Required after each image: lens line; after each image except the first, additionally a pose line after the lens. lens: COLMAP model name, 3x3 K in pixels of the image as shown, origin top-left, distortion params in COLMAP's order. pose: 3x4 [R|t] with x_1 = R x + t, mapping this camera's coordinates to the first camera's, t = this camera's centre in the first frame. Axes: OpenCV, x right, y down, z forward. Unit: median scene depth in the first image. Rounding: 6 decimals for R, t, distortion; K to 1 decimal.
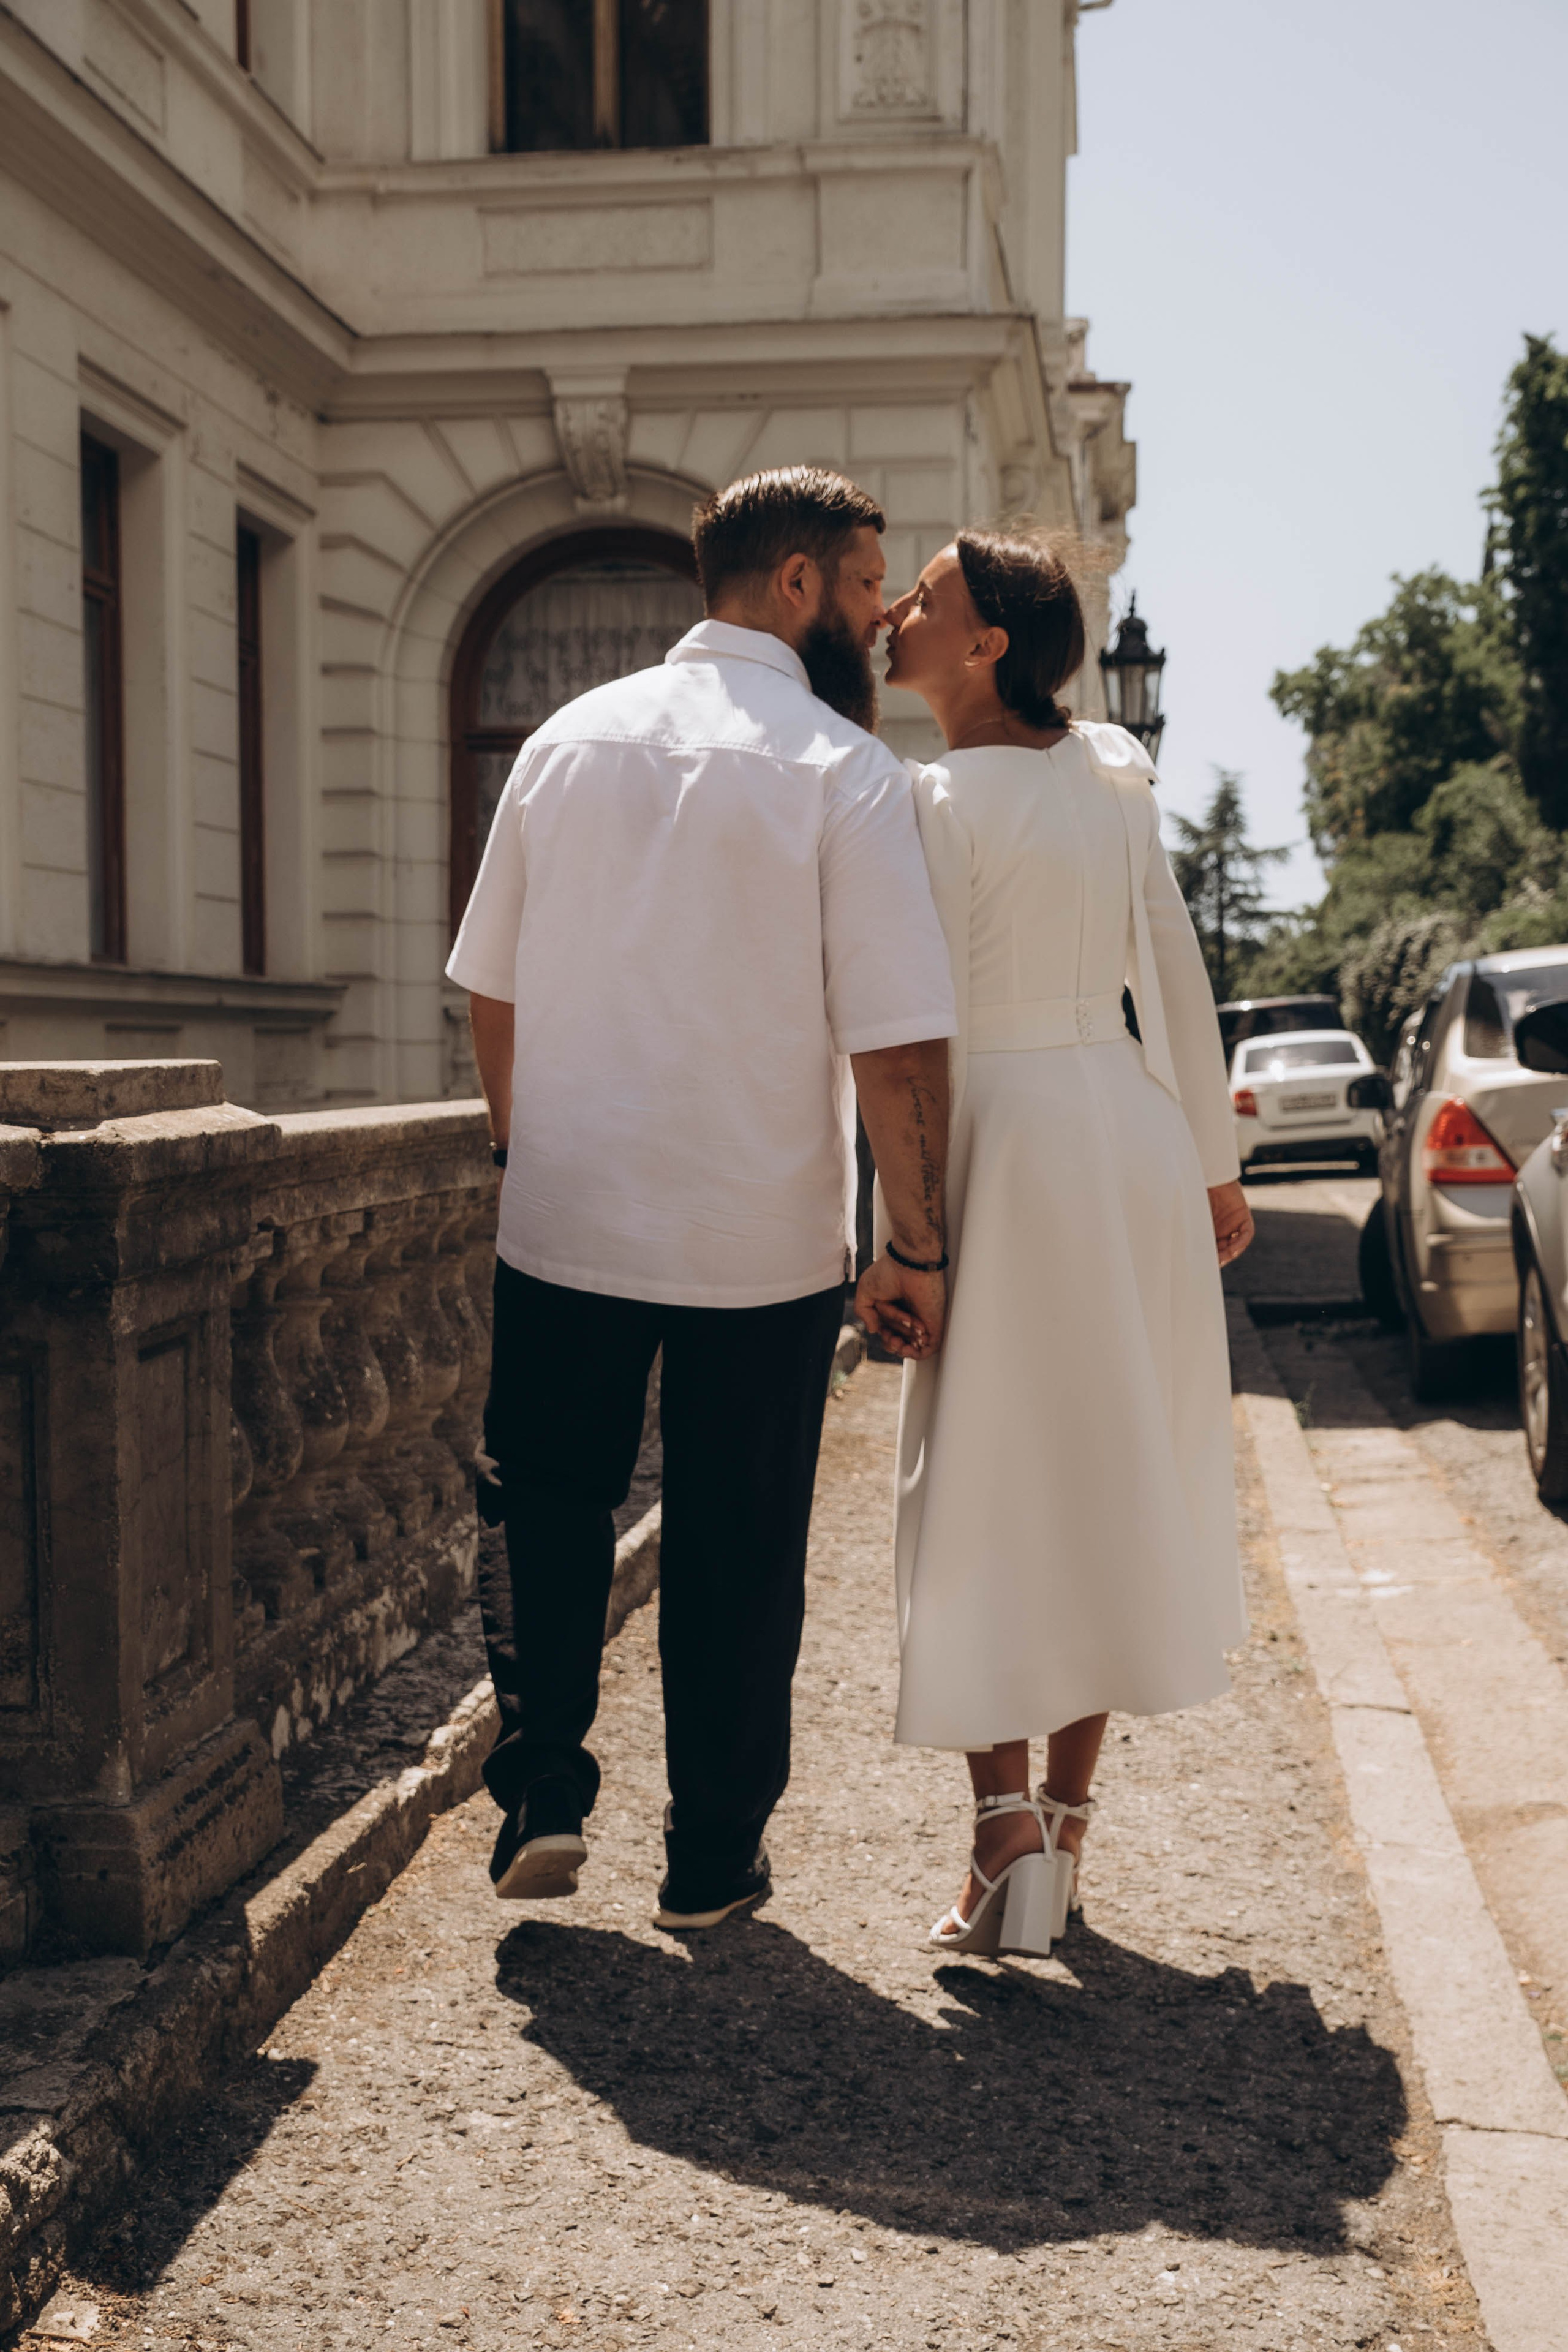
lens RADIAL K [[2862.4, 0, 796.5], [0, 2862.4, 1175.7], [0, 0, 1]] dist [0.022930, 0.084950]
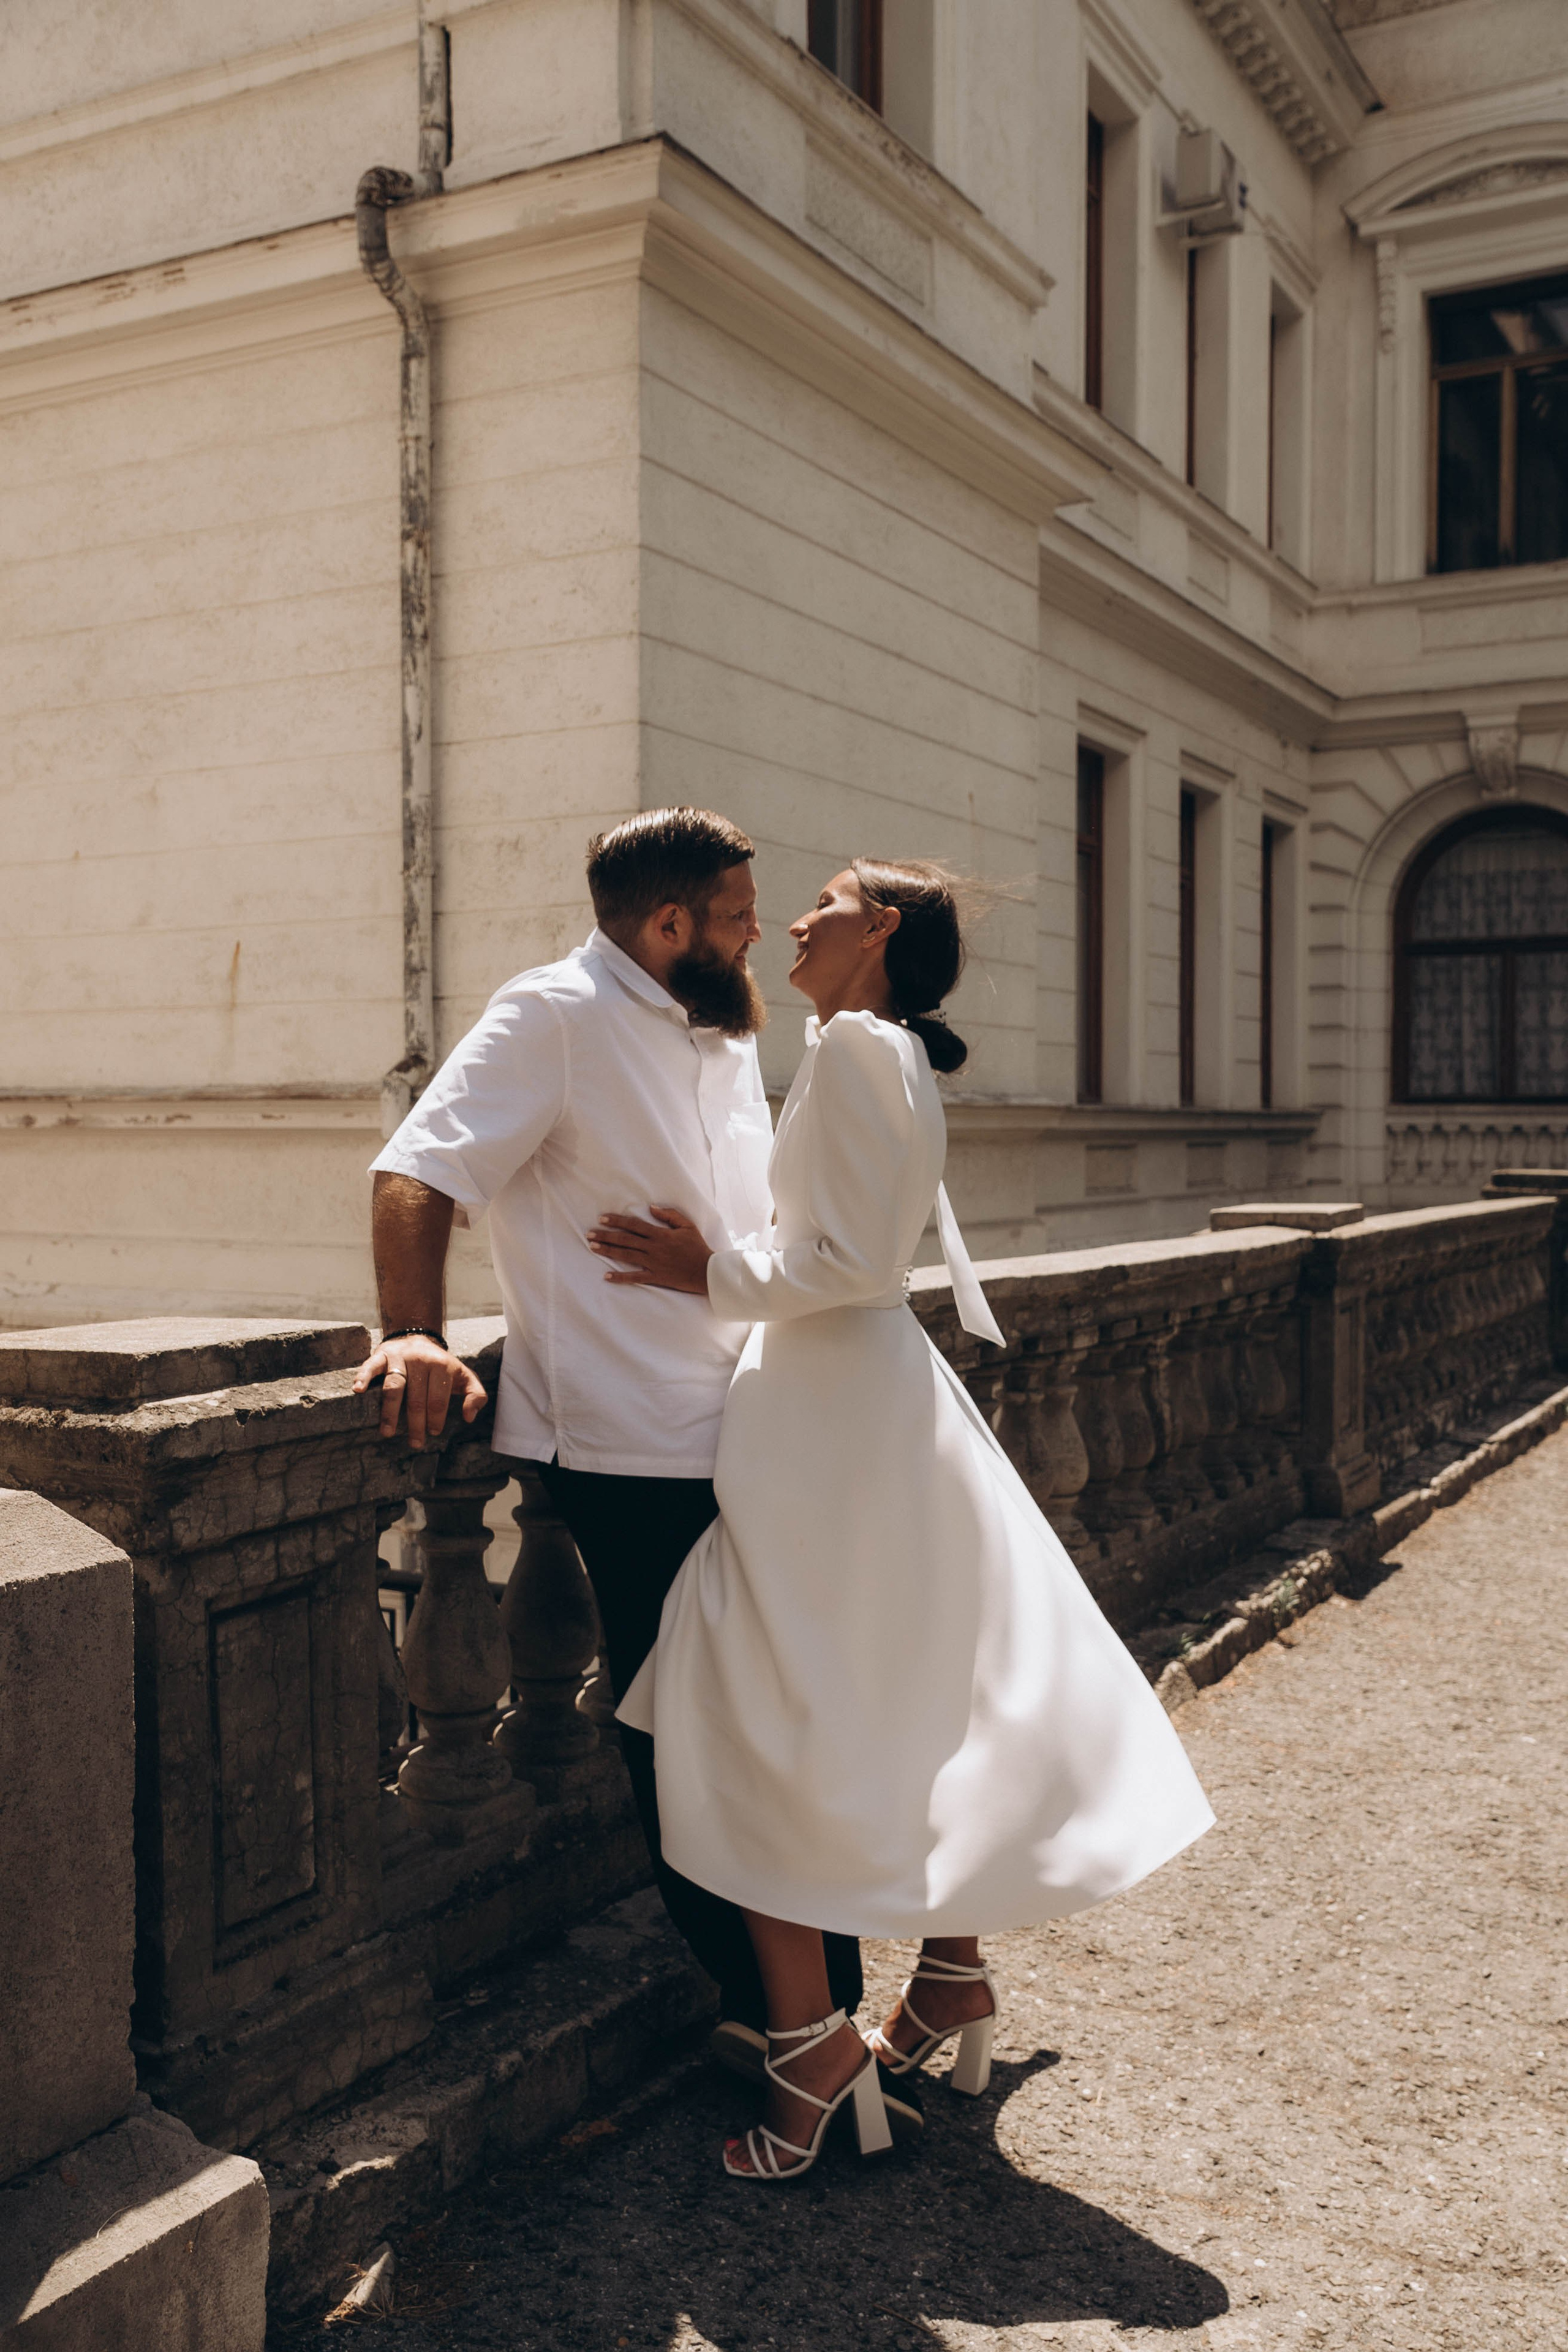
lens RADIAL K [[2246.8, 0, 784.0], [0, 2246.8, 1176.0], [0, 0, 1]] dist [-0.050651, 0.202217]
pose [[0.931576, 0.009620, -0.363418, 0.011678], [-0.017761, 0.999660, -0.019066, -0.003653], [0.363112, 0.024216, 0.931431, -0.236262]]
